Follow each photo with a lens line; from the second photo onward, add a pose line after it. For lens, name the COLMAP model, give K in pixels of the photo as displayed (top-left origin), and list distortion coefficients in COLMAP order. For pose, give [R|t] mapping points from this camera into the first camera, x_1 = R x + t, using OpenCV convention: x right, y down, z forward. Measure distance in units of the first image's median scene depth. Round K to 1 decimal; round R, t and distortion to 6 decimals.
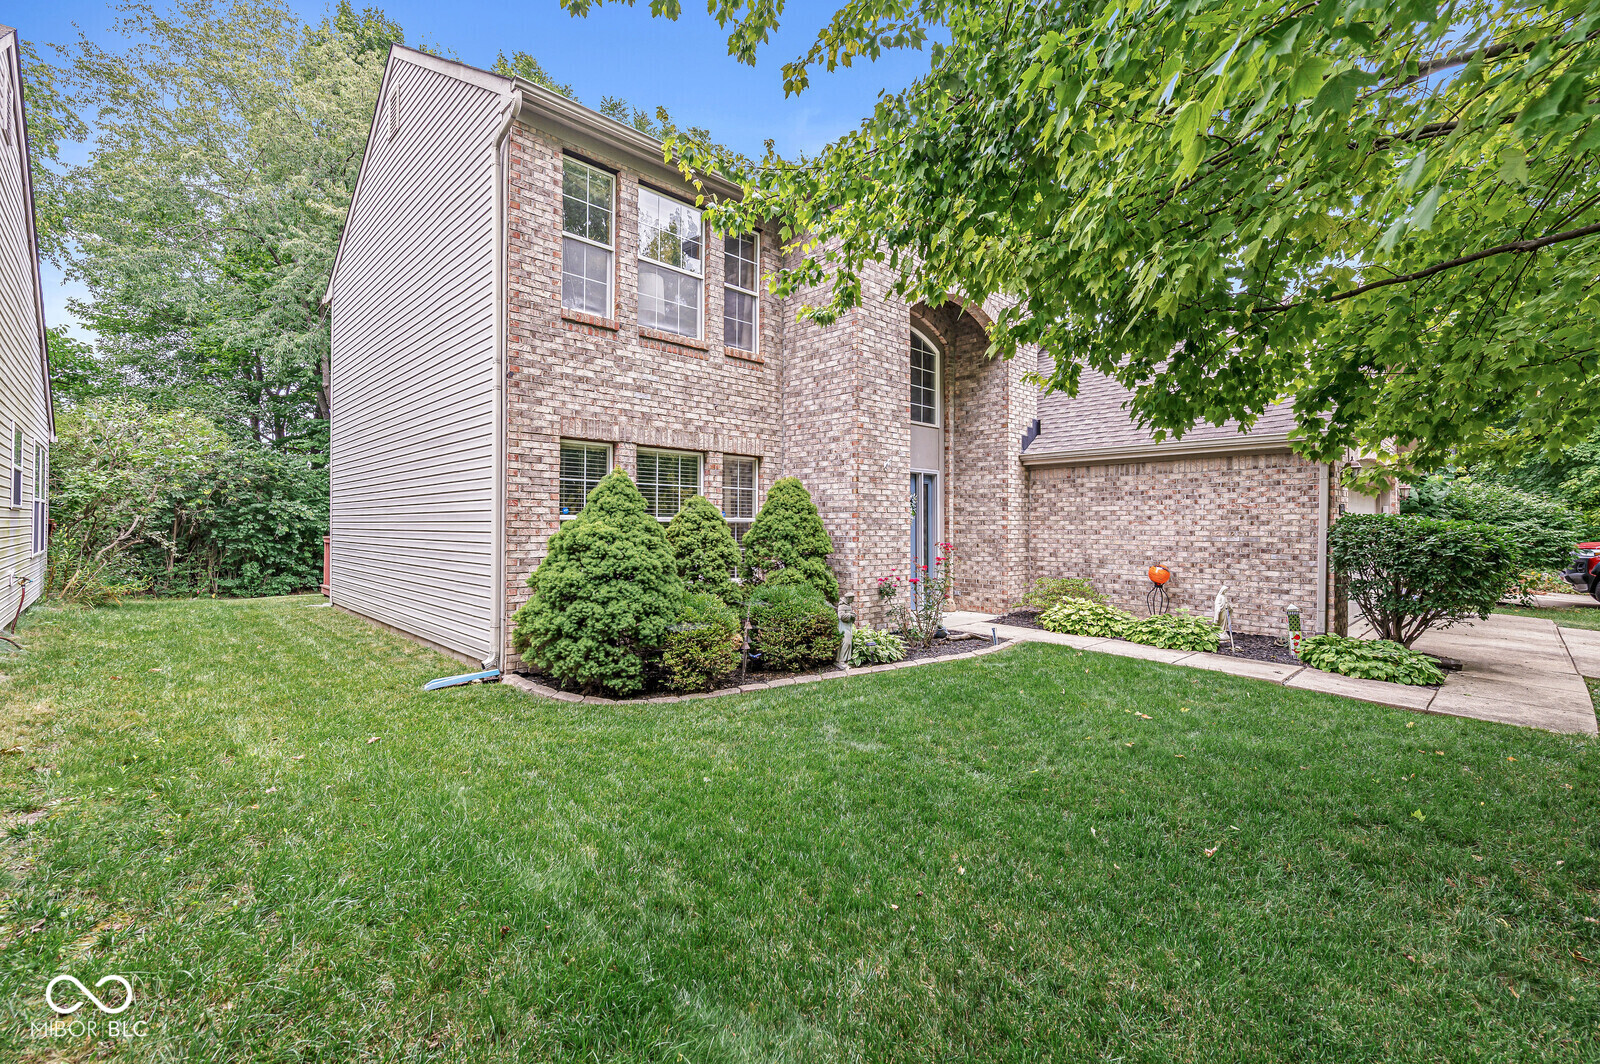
lens RADIAL K [[692.3, 0, 805.9], [0, 692.3, 521.8], [0, 0, 1]] dist [0.001119, -0.000419]
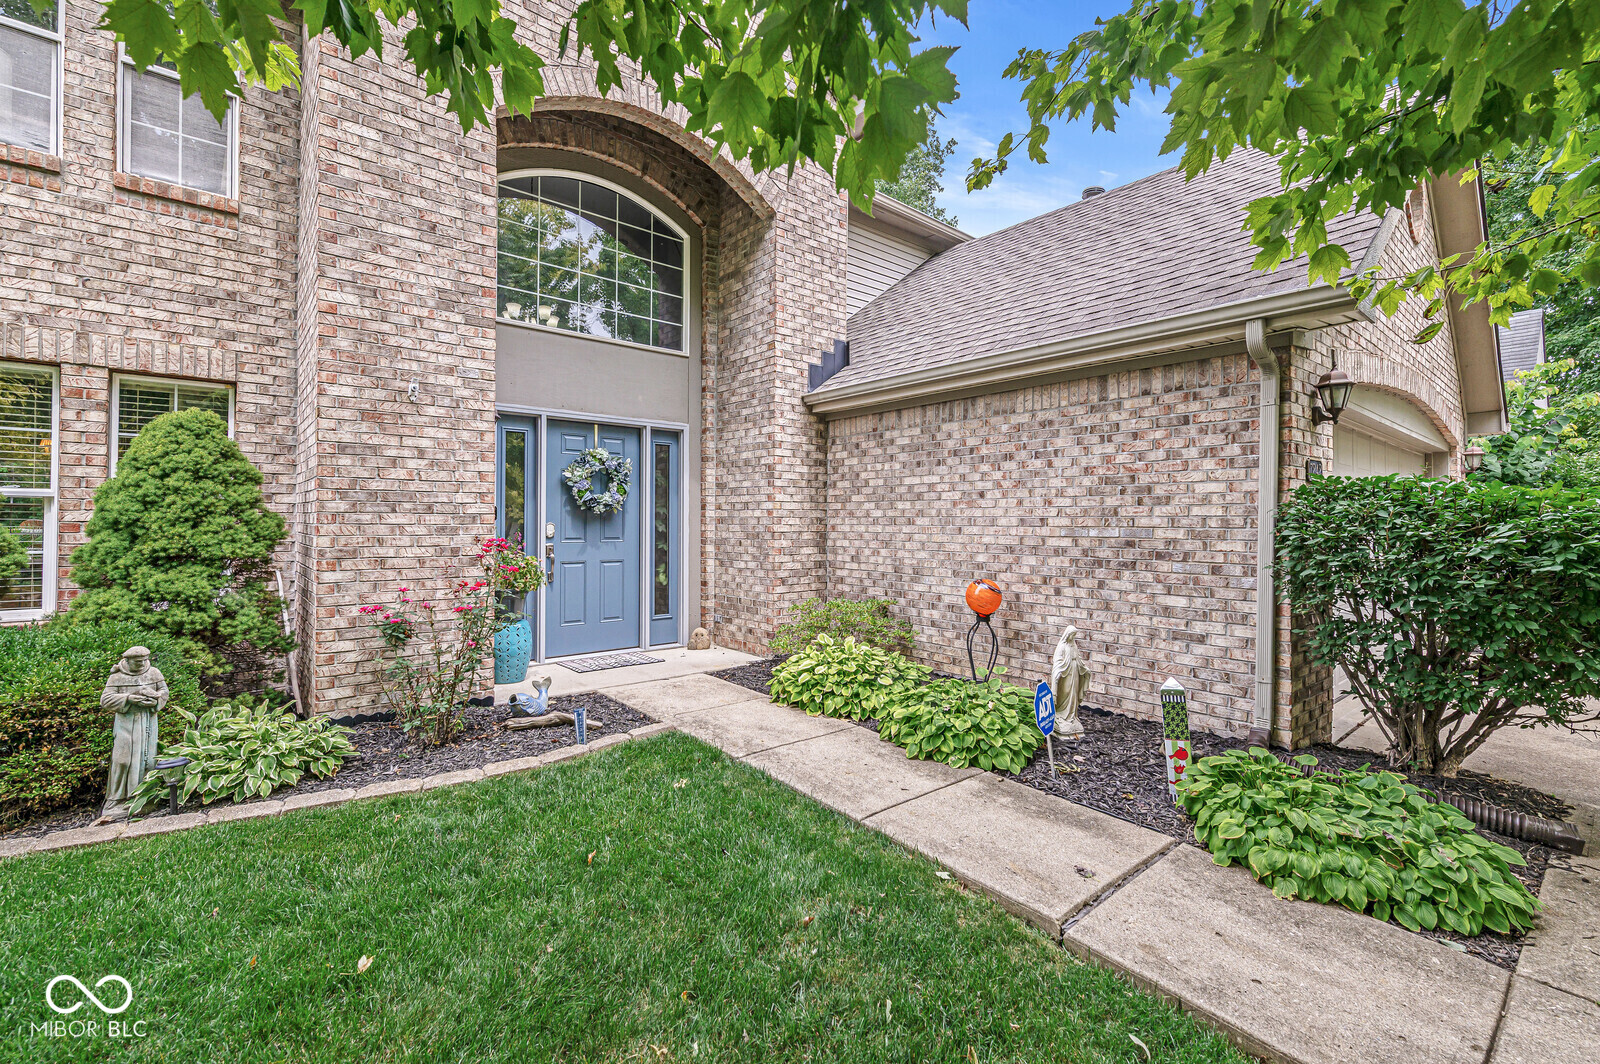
lens RADIAL K [[711.9, 0, 800.9], [0, 711.9, 515.4], [0, 0, 1]] dist [0.002034, -0.000125]
pose [[0.998119, 0.000593, -0.061296, 0.413268], [-0.000818, 0.999993, -0.003644, 0.014009], [0.061294, 0.003687, 0.998113, 0.444202]]
